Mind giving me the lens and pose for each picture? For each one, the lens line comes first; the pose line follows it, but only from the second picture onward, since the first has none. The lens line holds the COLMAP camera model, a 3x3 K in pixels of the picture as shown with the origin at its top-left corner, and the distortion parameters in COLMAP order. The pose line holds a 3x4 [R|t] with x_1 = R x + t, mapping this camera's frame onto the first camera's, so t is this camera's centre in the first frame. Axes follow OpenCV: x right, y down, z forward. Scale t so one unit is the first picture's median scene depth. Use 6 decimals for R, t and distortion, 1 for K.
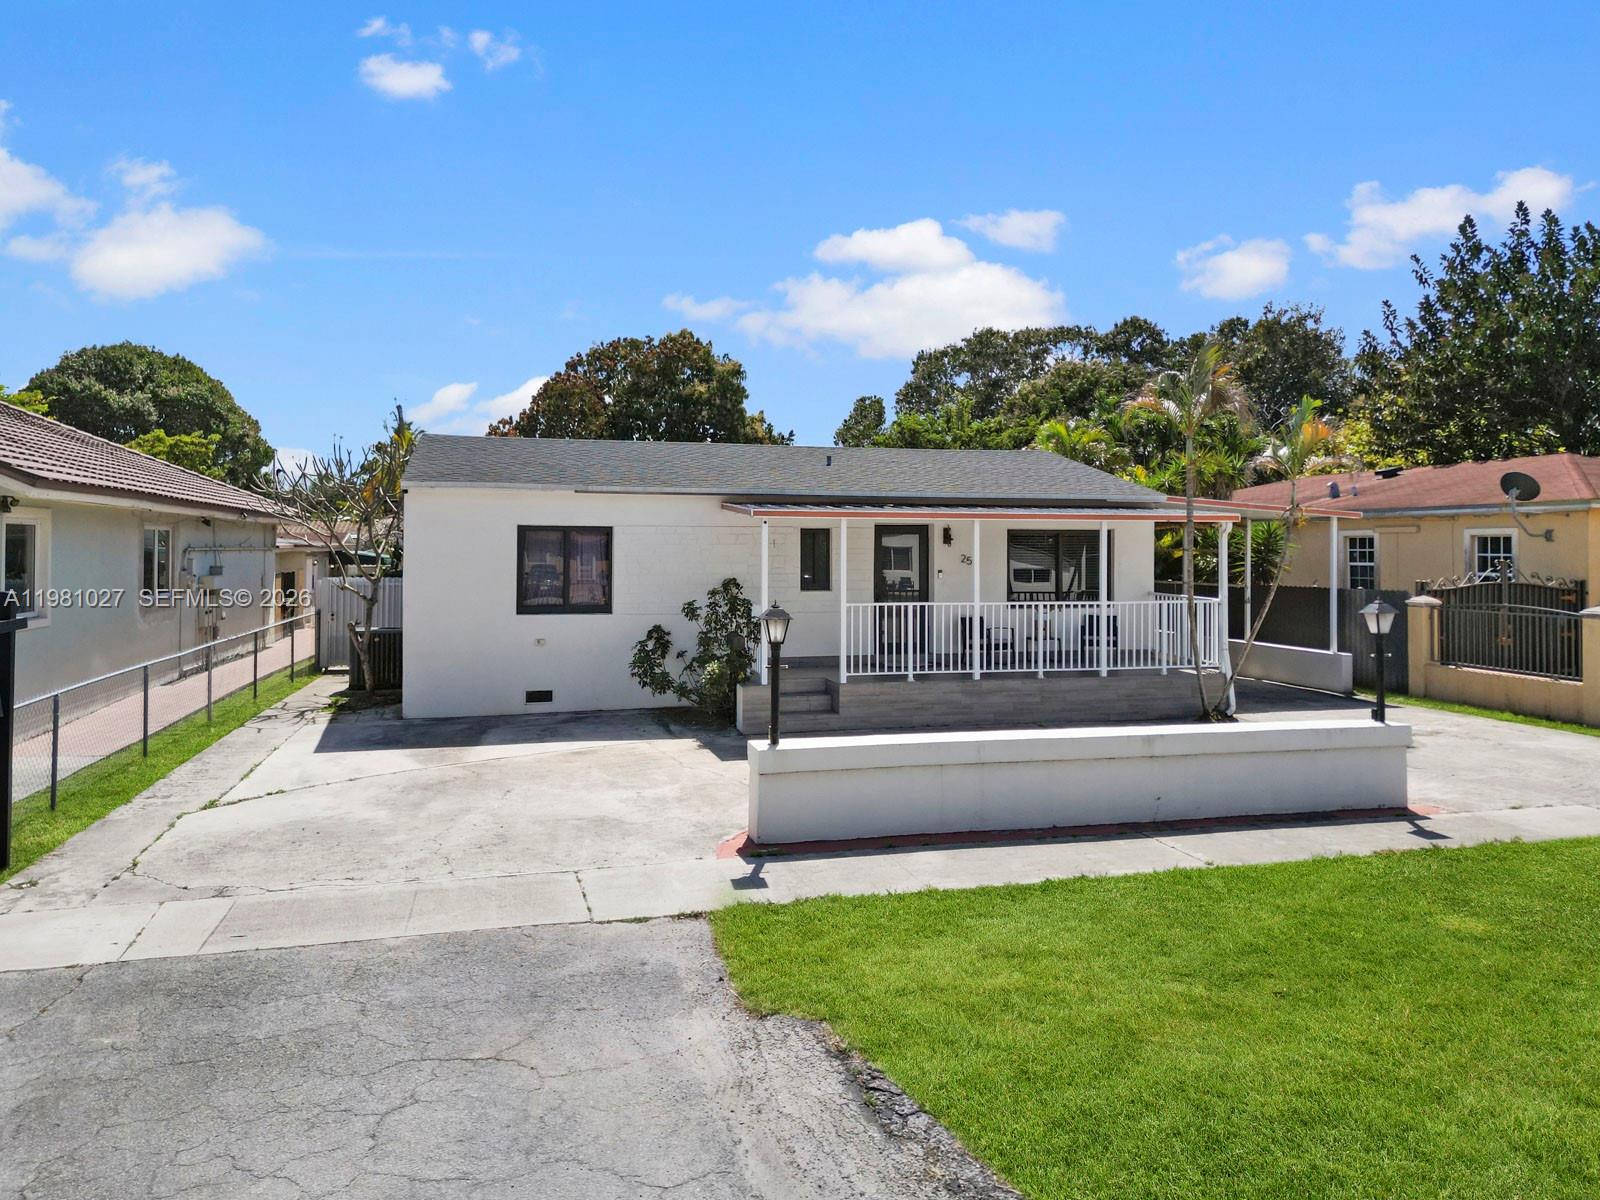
lens RADIAL K [[1136.8, 0, 806.1], [0, 1136.8, 566.6], [0, 0, 1]] dist [0.082329, -0.064856]
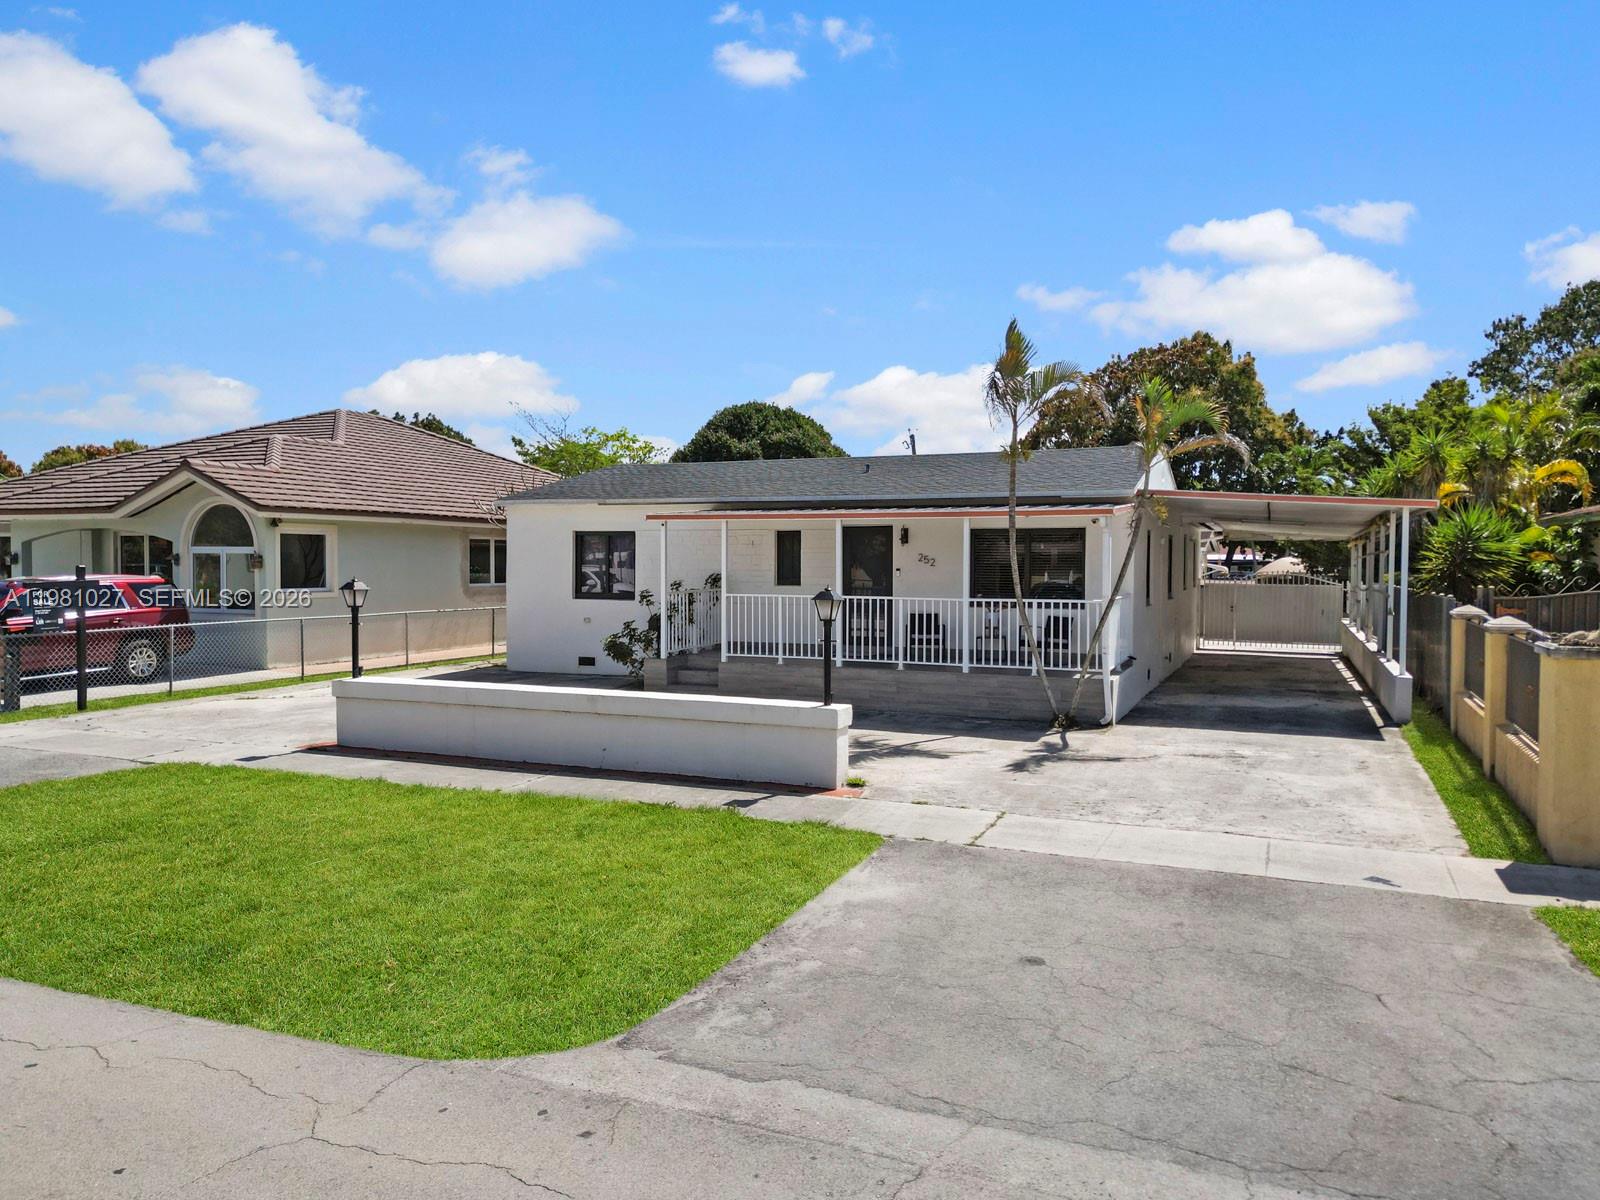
lens RADIAL K [[1112.1, 0, 800.9], [0, 1112.1, 608.3], [0, 0, 1]] dist [0.069959, -0.058576]
pose [[0.788052, 0.026094, -0.615056, 0.686500], [-0.011922, 0.999561, 0.027131, 0.013278], [0.615493, -0.014048, 0.788017, 0.127751]]
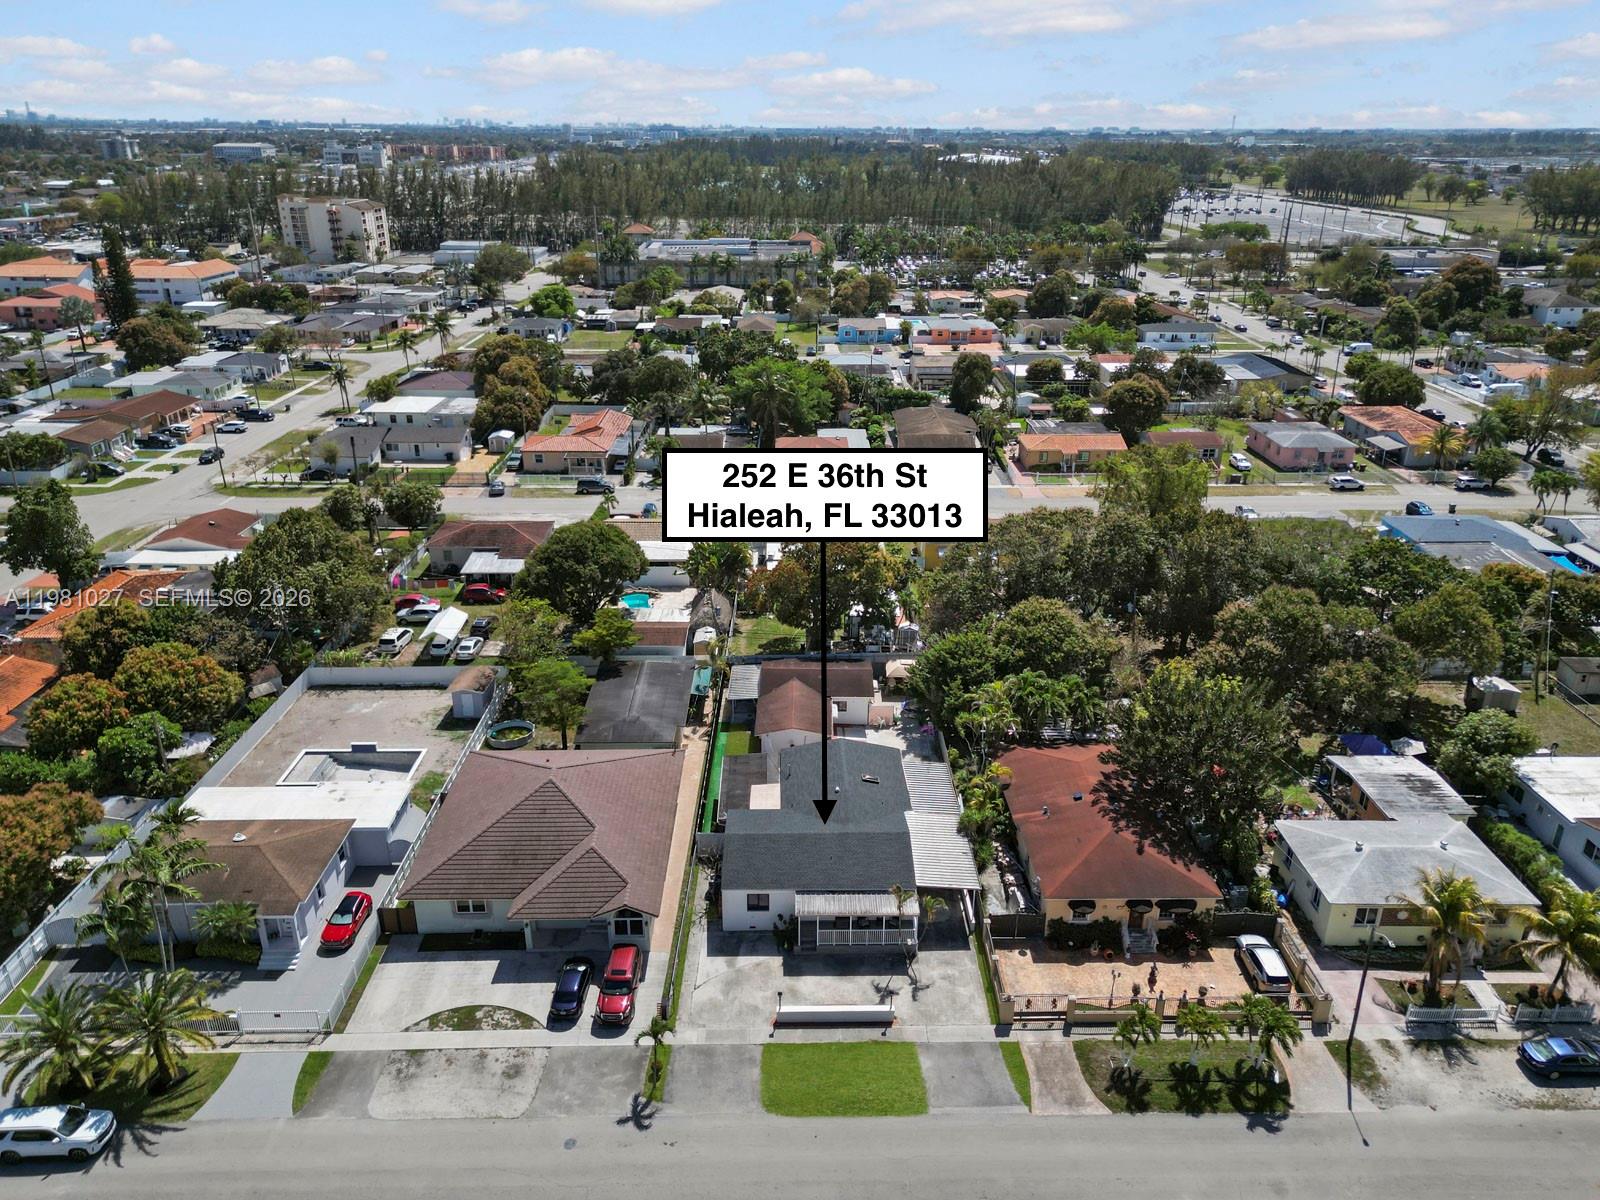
lens RADIAL K [[1124.2, 0, 804.4], [0, 1124.2, 591.9], [0, 0, 1]] dist [0.077588, -0.068770]
pose [[0.971052, 0.092305, -0.220312, 0.706720], [-0.006419, 0.932071, 0.362220, -2.370233], [0.238781, -0.350320, 0.905682, -2.147928]]
